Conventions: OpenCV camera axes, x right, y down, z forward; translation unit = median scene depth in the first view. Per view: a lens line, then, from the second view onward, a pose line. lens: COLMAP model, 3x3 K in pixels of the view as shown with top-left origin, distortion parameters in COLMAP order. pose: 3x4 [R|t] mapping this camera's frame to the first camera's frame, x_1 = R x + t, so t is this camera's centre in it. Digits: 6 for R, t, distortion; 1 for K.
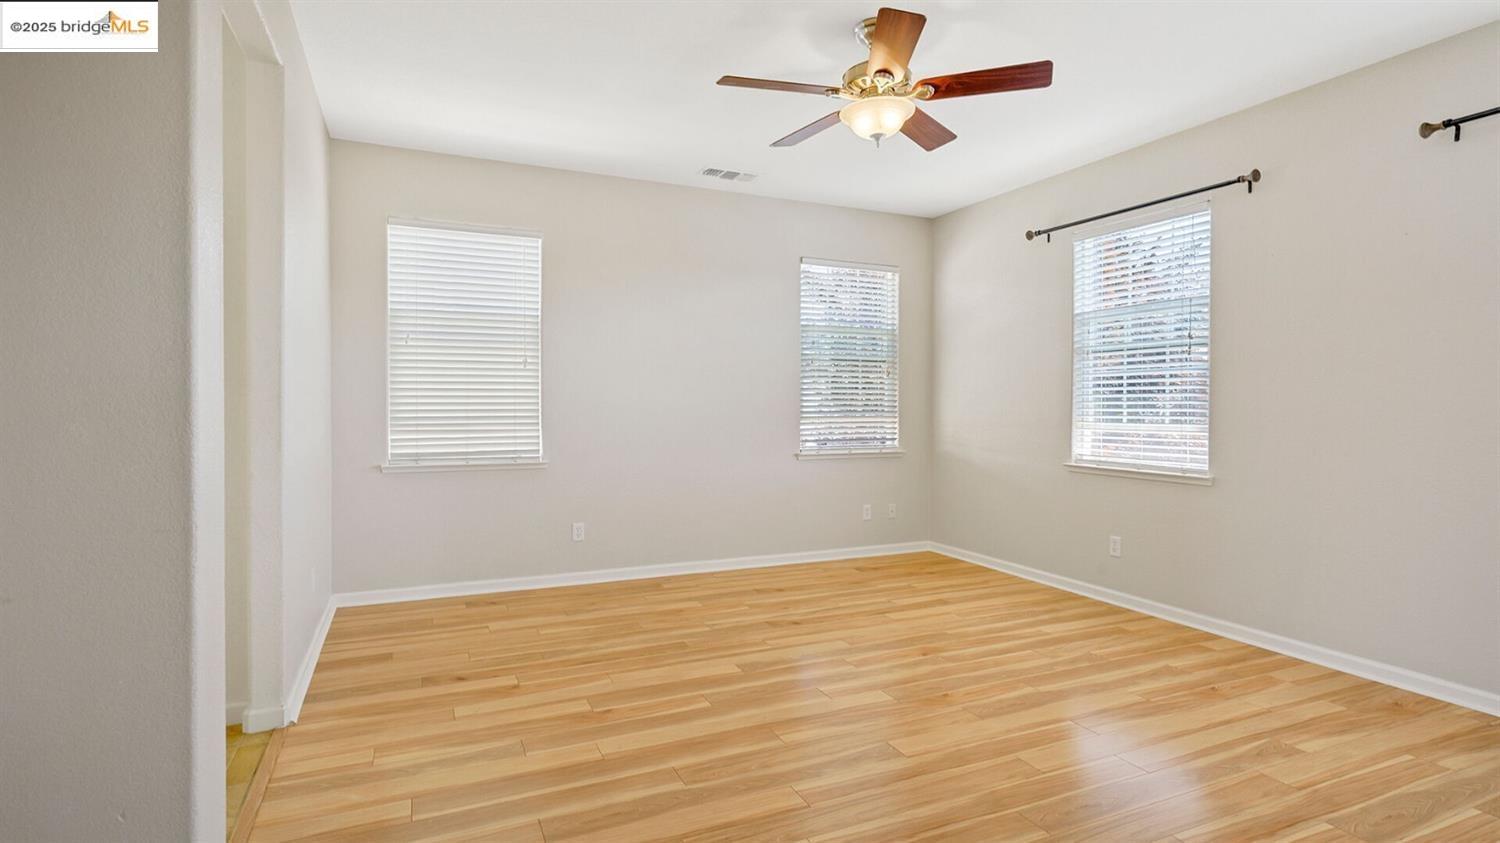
lens RADIAL K [[744.0, 0, 754.8], [0, 744.0, 416.3], [0, 0, 1]] dist [-0.001343, 0.001253]
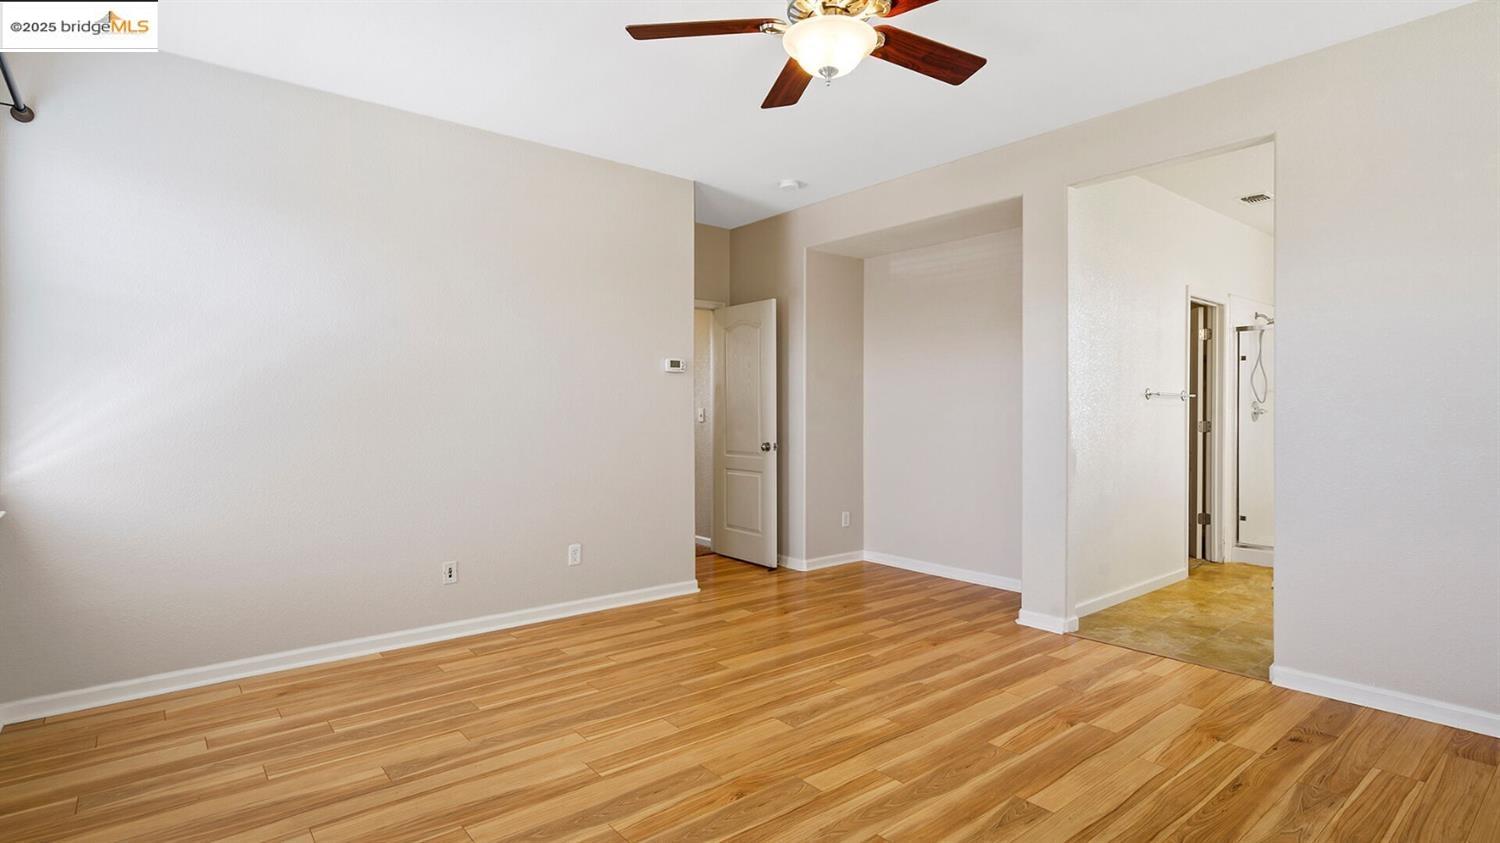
lens RADIAL K [[744.0, 0, 761.0], [0, 744.0, 417.7], [0, 0, 1]] dist [-0.001343, 0.001253]
pose [[-0.964756, -0.003150, -0.263126, 0.511920], [-0.008611, 0.999771, 0.019604, -0.030234], [0.263004, 0.021179, -0.964562, 2.029839]]
